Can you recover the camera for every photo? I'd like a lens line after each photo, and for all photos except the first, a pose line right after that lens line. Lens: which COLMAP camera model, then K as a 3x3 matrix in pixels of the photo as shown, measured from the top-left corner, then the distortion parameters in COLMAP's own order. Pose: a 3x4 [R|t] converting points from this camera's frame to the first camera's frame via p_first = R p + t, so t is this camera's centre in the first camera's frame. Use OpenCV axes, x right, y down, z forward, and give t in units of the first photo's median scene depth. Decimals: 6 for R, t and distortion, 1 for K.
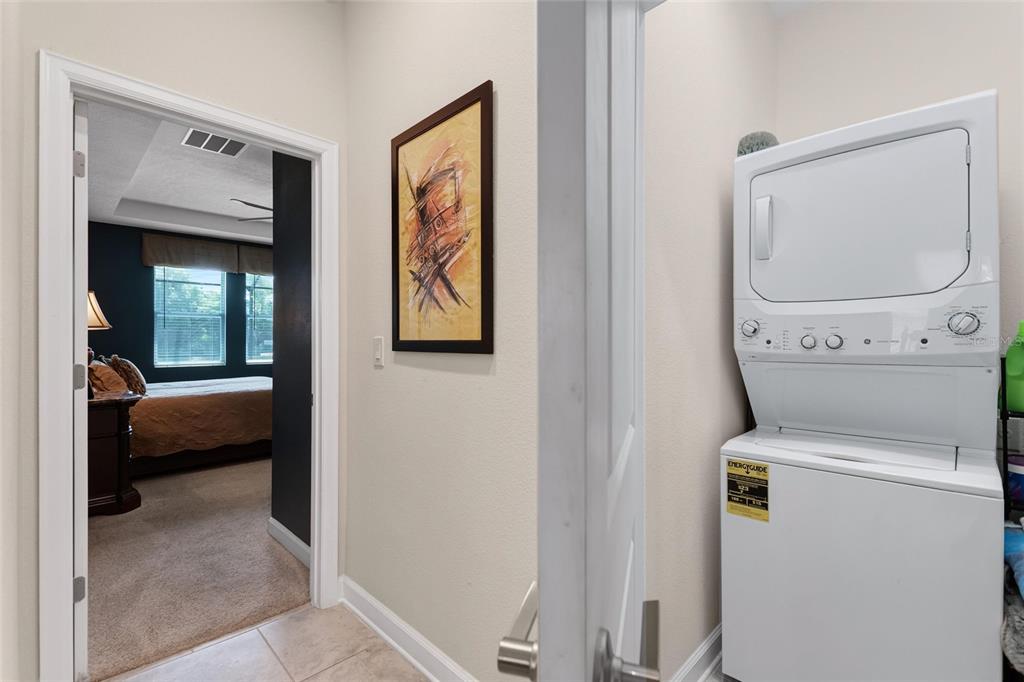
lens RADIAL K [[464.3, 0, 512.8], [0, 464.3, 346.7], [0, 0, 1]] dist [-0.001541, -0.001669]
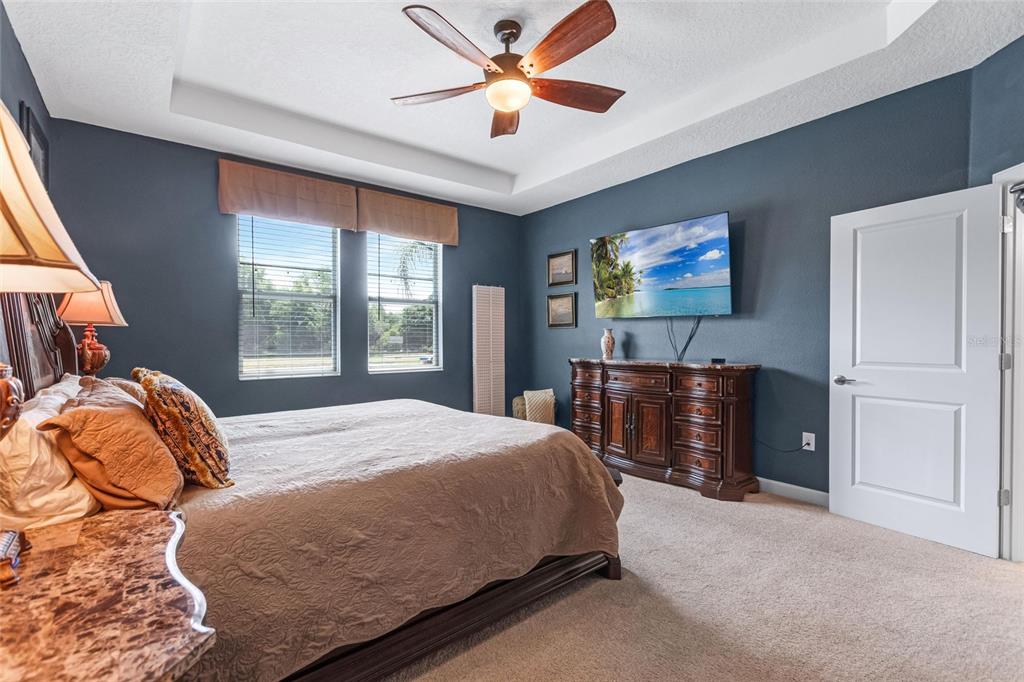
lens RADIAL K [[464.3, 0, 512.8], [0, 464.3, 346.7], [0, 0, 1]] dist [-0.001541, -0.001669]
pose [[0.993852, -0.001361, -0.110707, -0.431679], [0.002358, 0.999958, 0.008875, -0.005821], [0.110690, -0.009082, 0.993813, 0.542043]]
